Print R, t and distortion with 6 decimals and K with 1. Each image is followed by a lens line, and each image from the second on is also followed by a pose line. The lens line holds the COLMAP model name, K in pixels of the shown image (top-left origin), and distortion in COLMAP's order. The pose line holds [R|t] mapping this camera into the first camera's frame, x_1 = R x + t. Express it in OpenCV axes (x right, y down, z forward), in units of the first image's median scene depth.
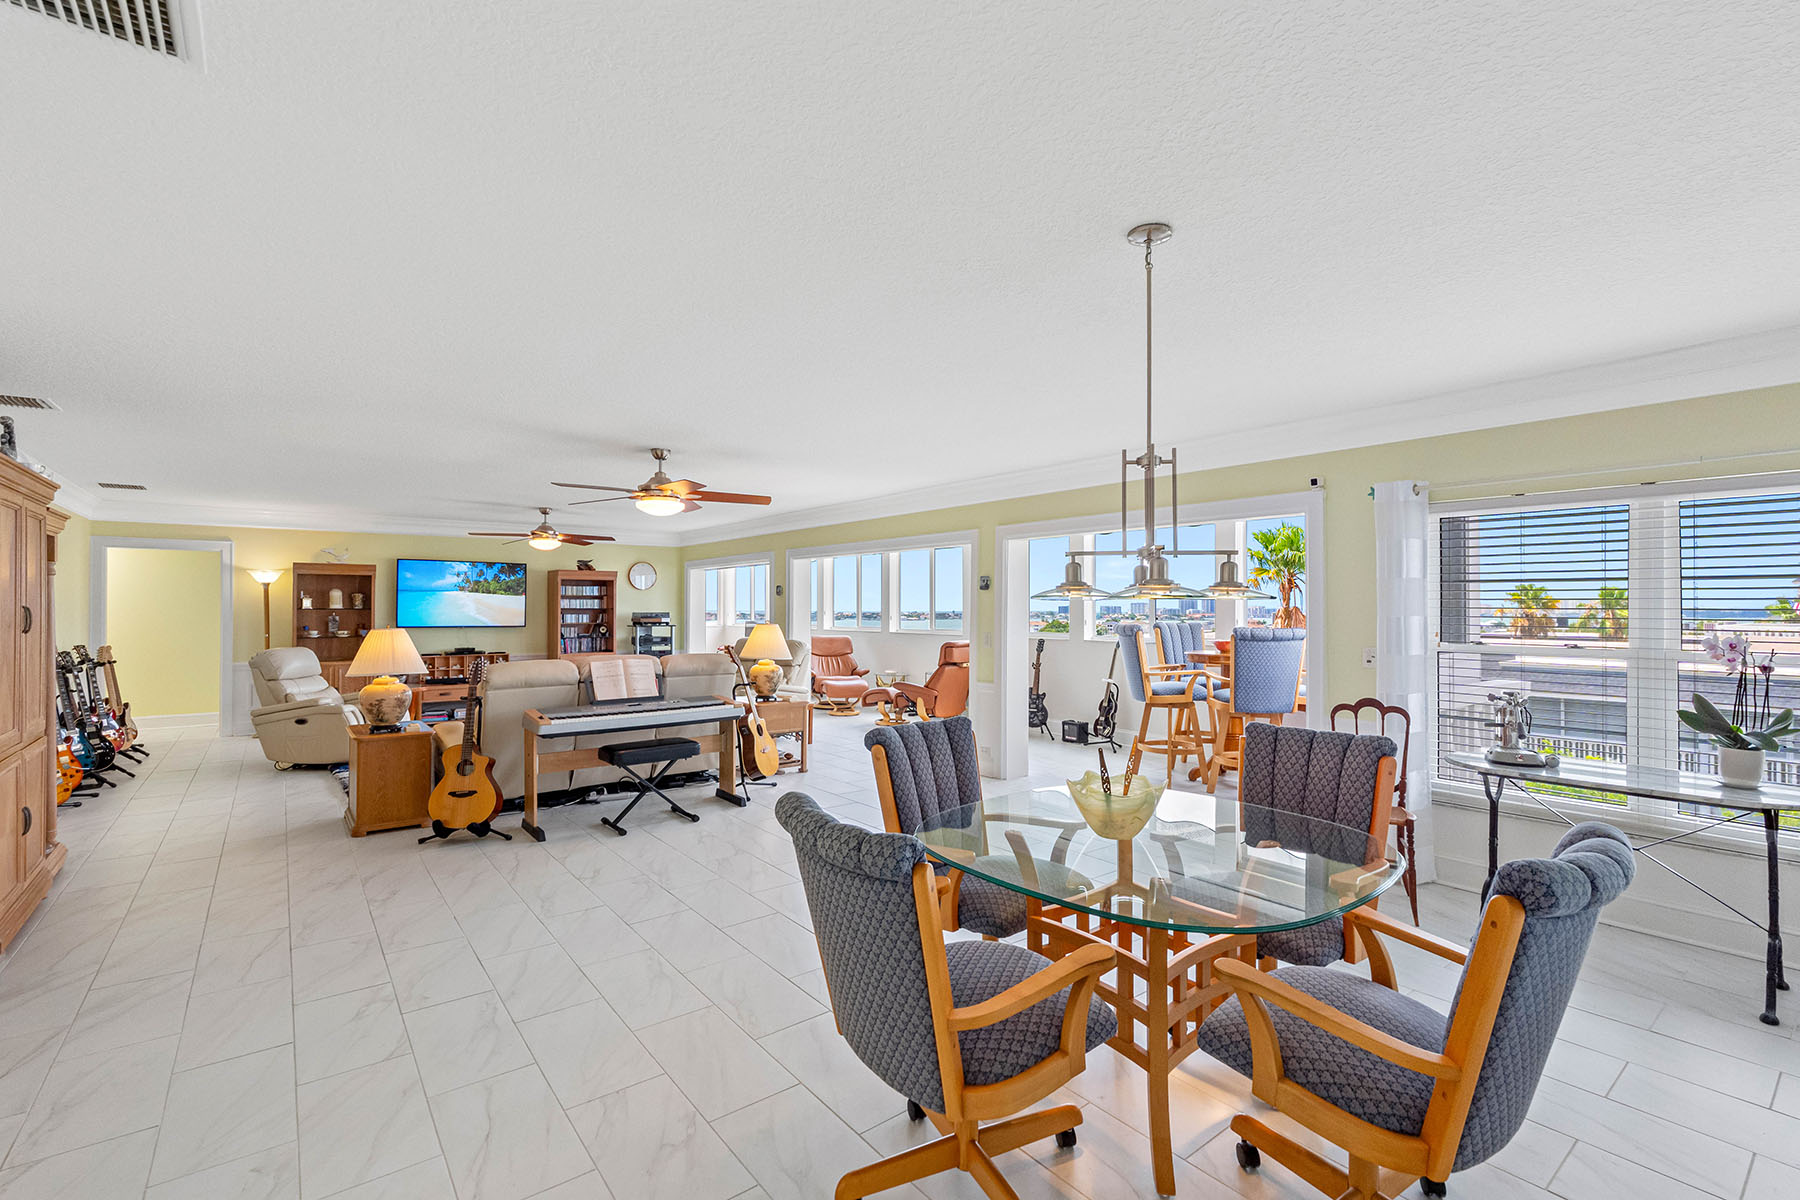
lens RADIAL K [[801.3, 0, 898.1], [0, 801.3, 607.4], [0, 0, 1]] dist [0.002171, 0.000016]
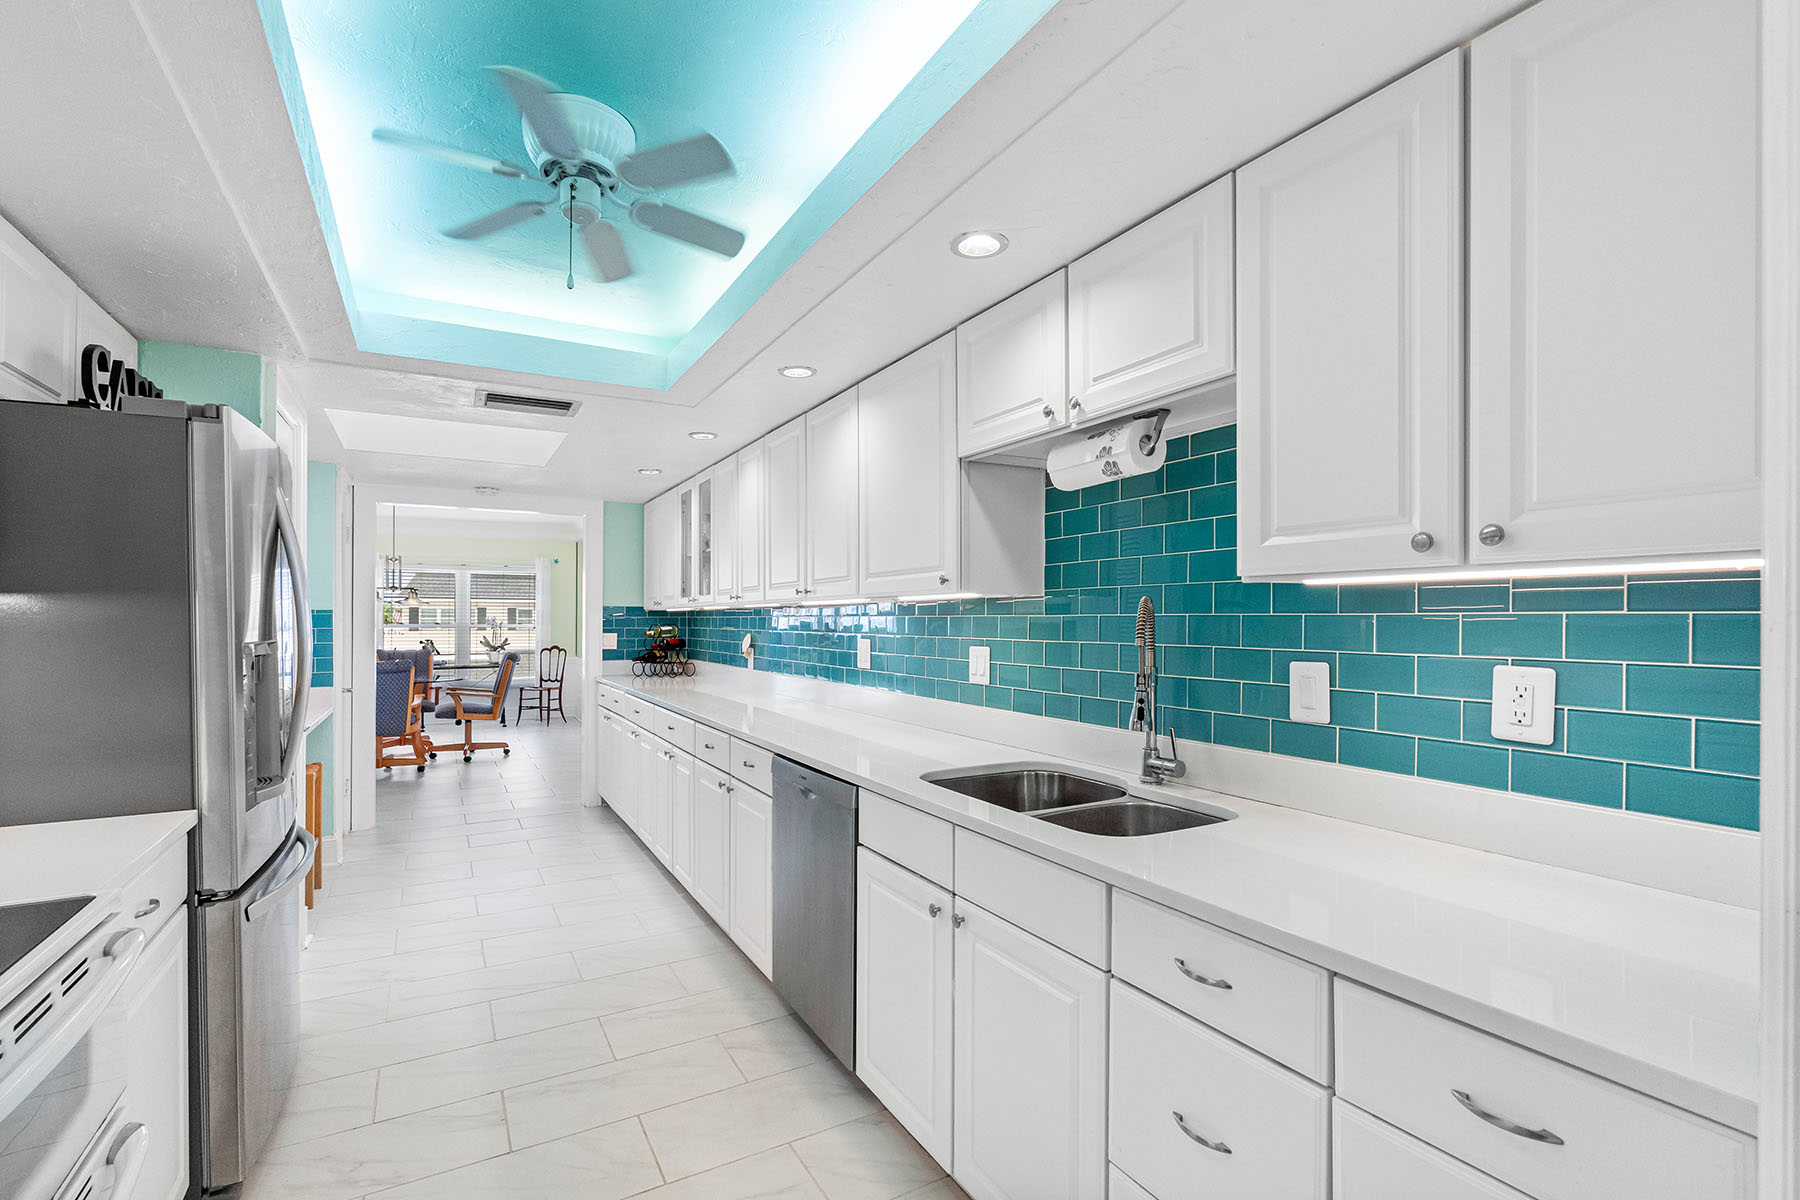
lens RADIAL K [[803.7, 0, 895.8], [0, 803.7, 619.3], [0, 0, 1]] dist [0.000613, 0.000019]
pose [[0.140780, -0.006060, 0.990022, -1.709280], [0.001423, 0.999981, 0.005918, 0.025325], [-0.990040, 0.000576, 0.140786, -0.943284]]
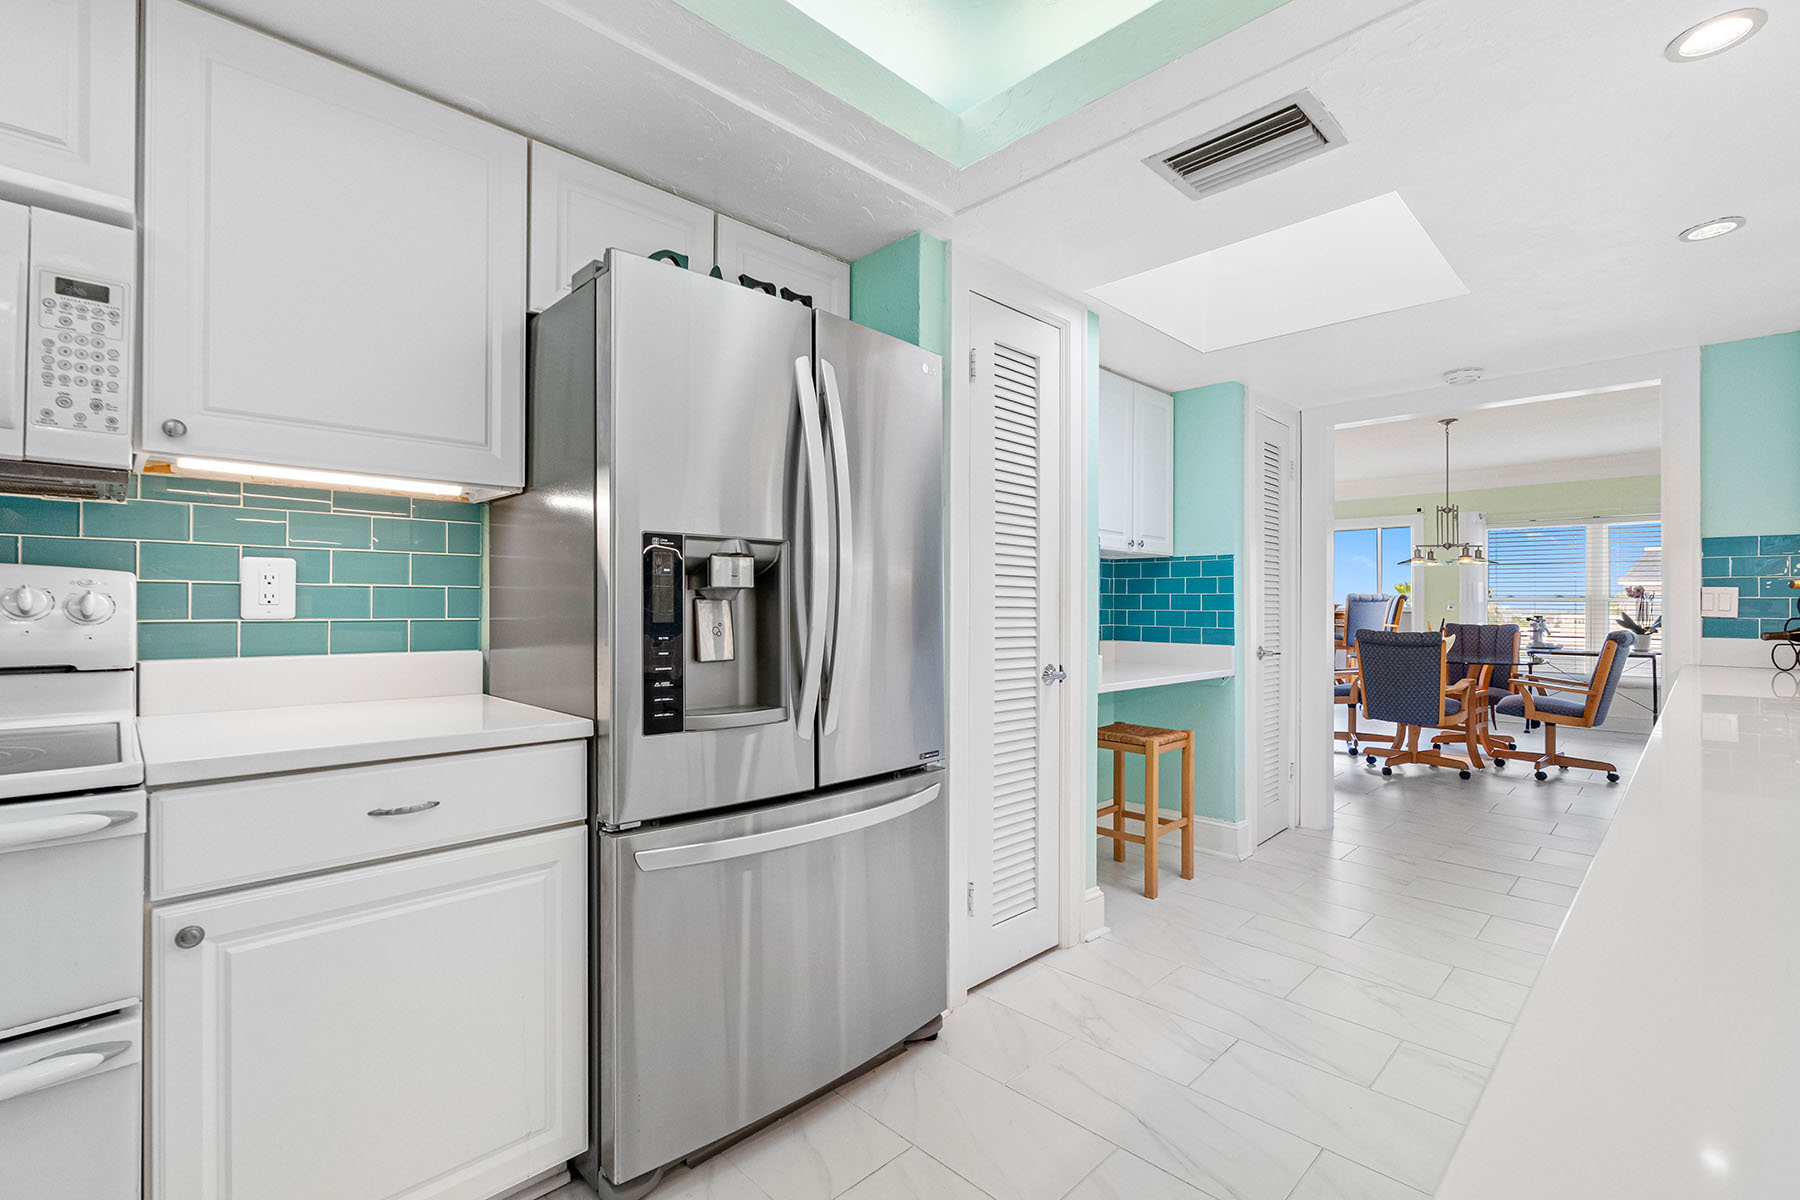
lens RADIAL K [[801.3, 0, 898.1], [0, 801.3, 607.4], [0, 0, 1]] dist [0.002171, 0.000016]
pose [[0.992968, 0.001388, 0.118373, -1.160298], [-0.001539, 0.999998, 0.001181, 0.085048], [-0.118371, -0.001354, 0.992969, -0.897946]]
